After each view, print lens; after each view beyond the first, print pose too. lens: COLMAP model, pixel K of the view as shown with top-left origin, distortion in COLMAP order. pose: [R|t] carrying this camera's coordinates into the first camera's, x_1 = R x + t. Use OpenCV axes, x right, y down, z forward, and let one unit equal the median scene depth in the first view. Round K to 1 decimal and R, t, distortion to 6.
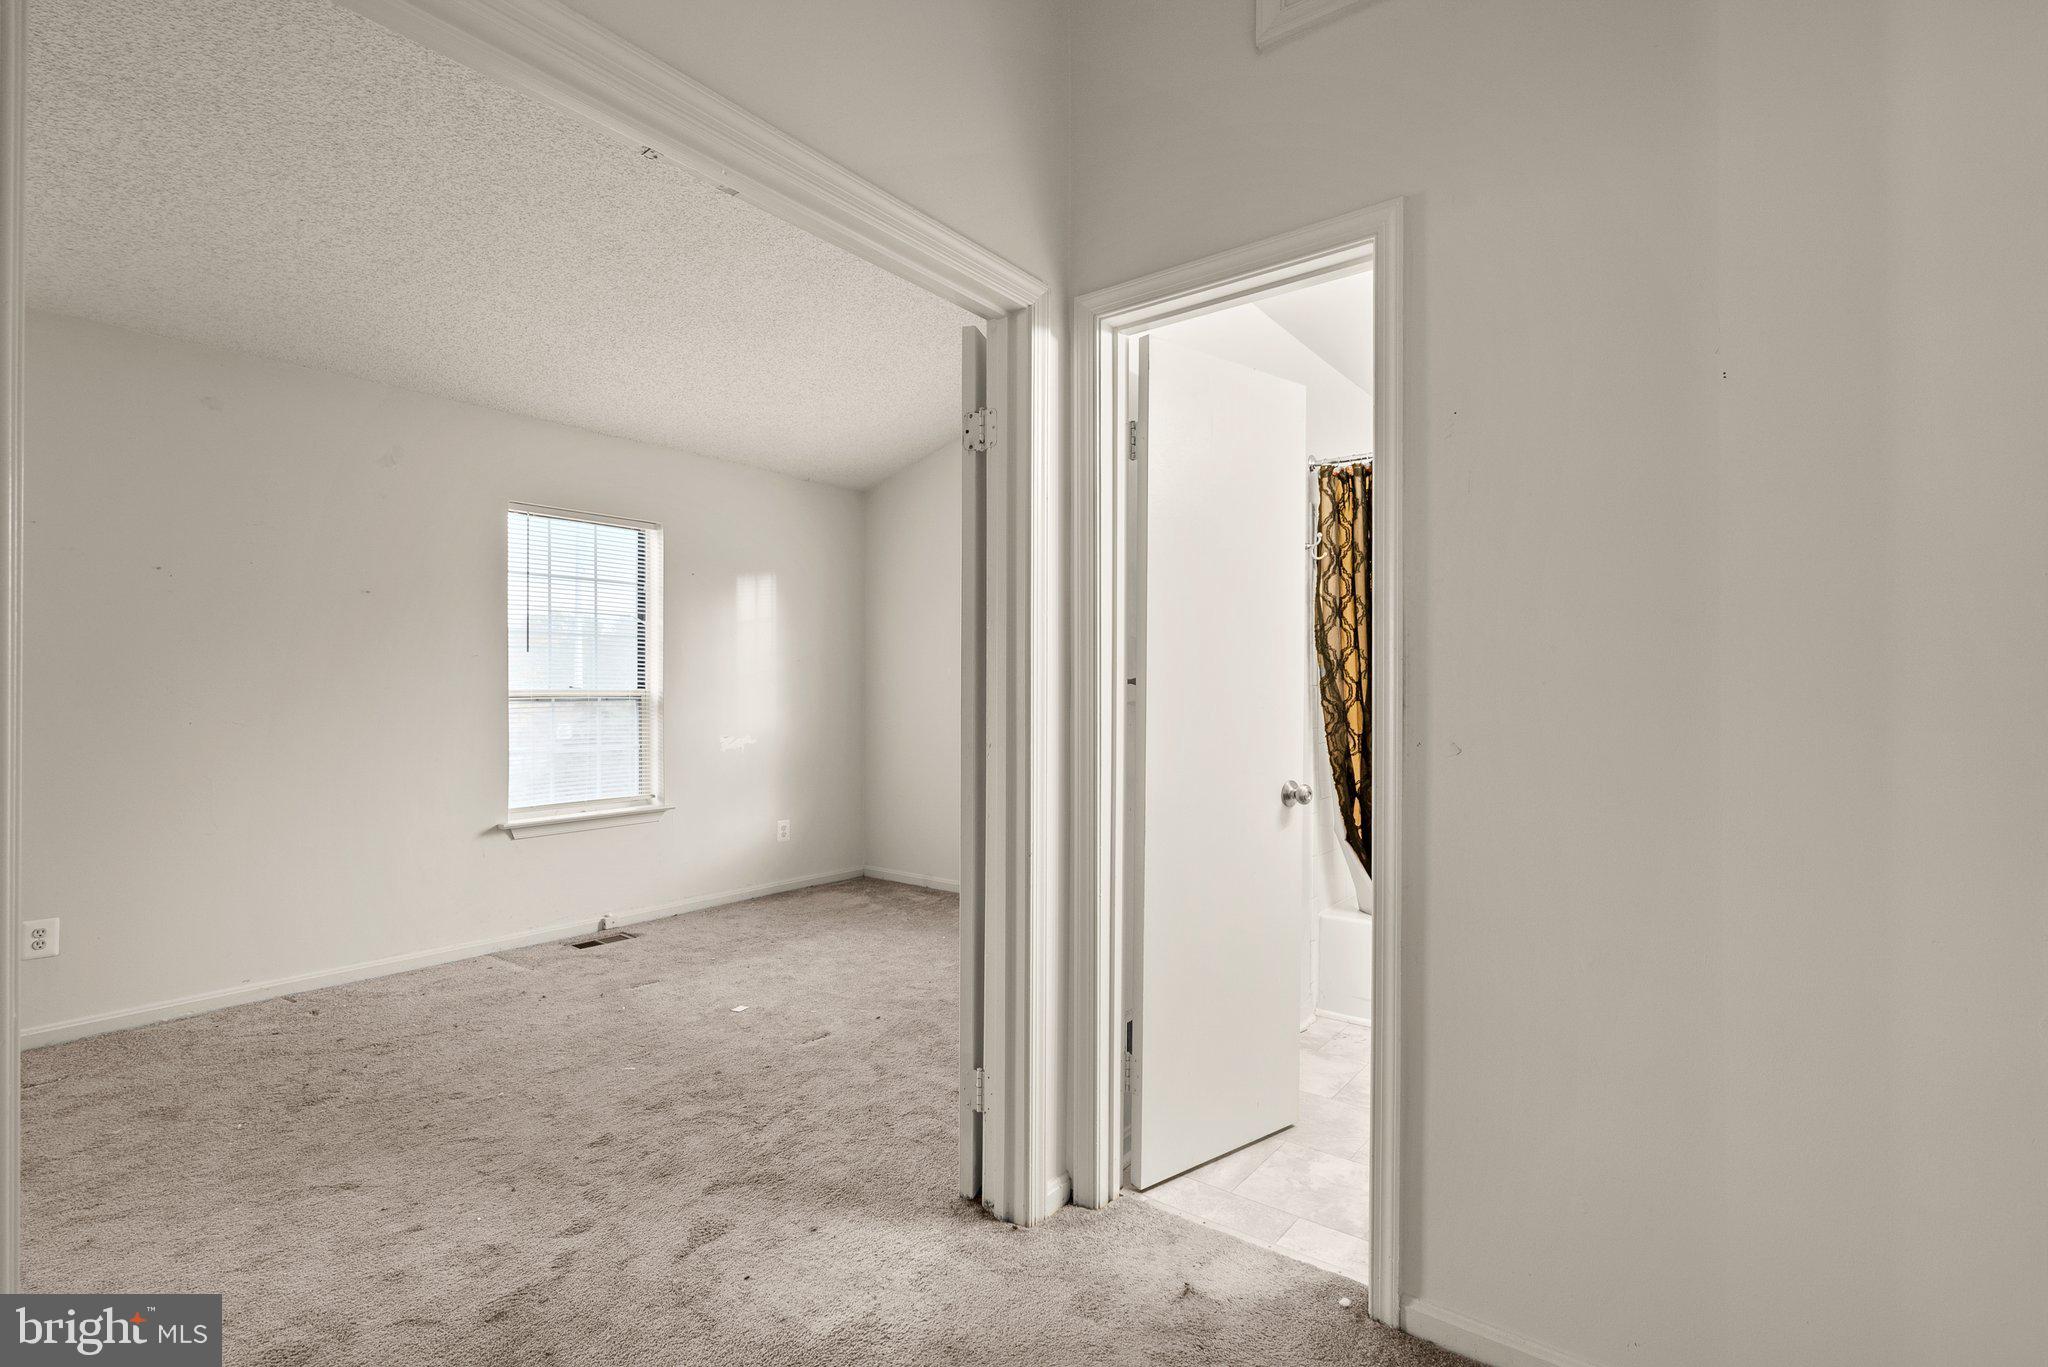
lens RADIAL K [[948.0, 0, 1026.9], [0, 948.0, 691.9], [0, 0, 1]] dist [-0.001976, 0.001218]
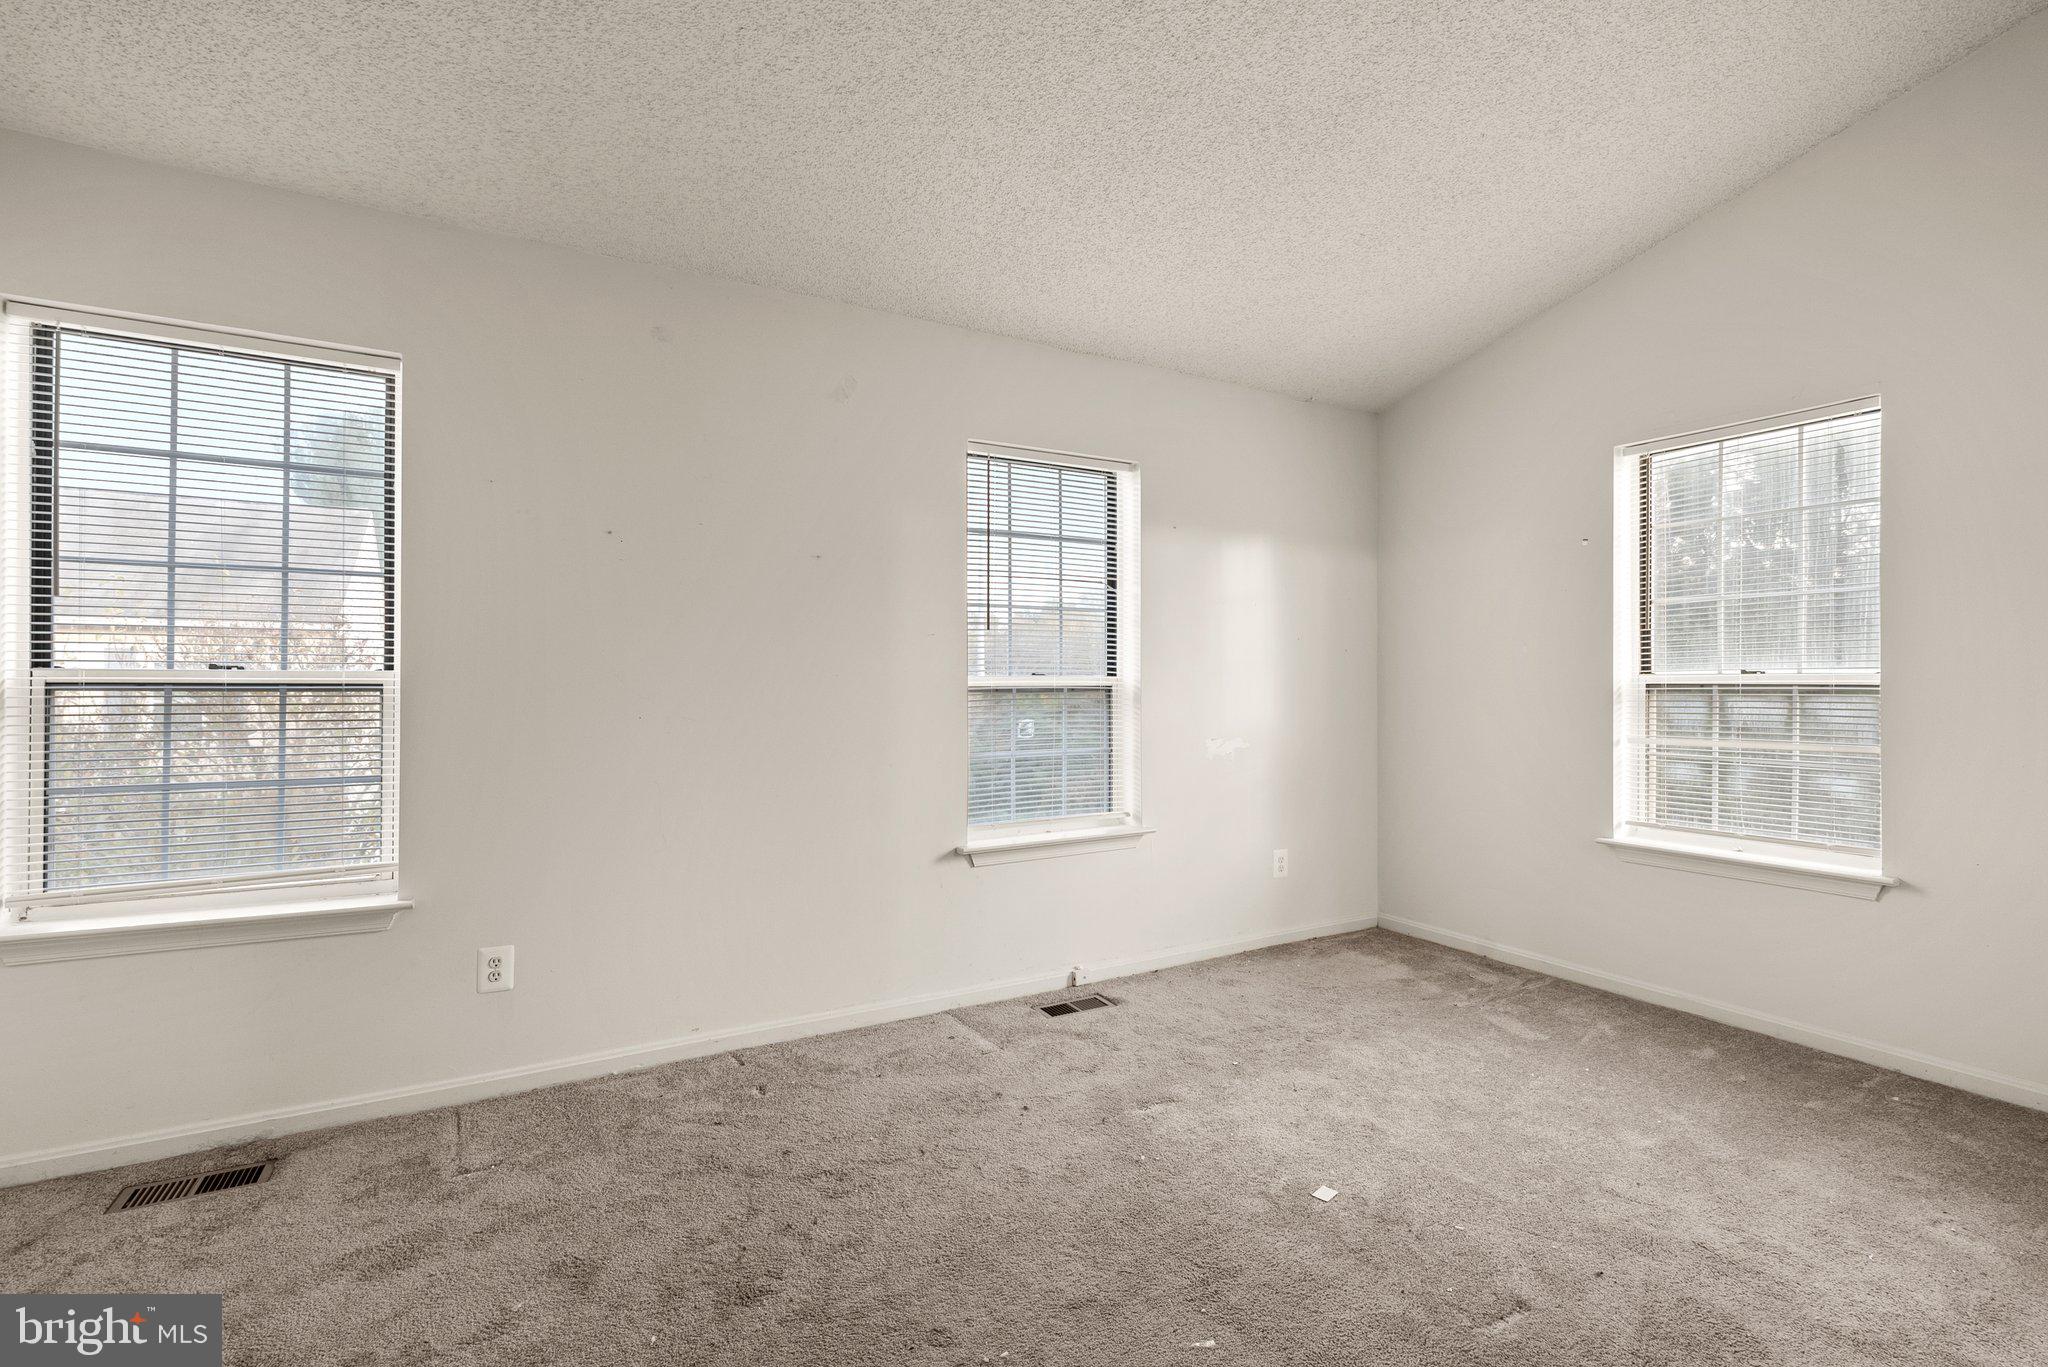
lens RADIAL K [[948.0, 0, 1019.3], [0, 948.0, 676.9], [0, 0, 1]] dist [-0.001976, 0.001218]
pose [[0.920883, -0.001809, -0.389835, -0.207973], [0.000323, 0.999992, -0.003878, 0.000759], [0.389839, 0.003446, 0.920876, 0.300534]]
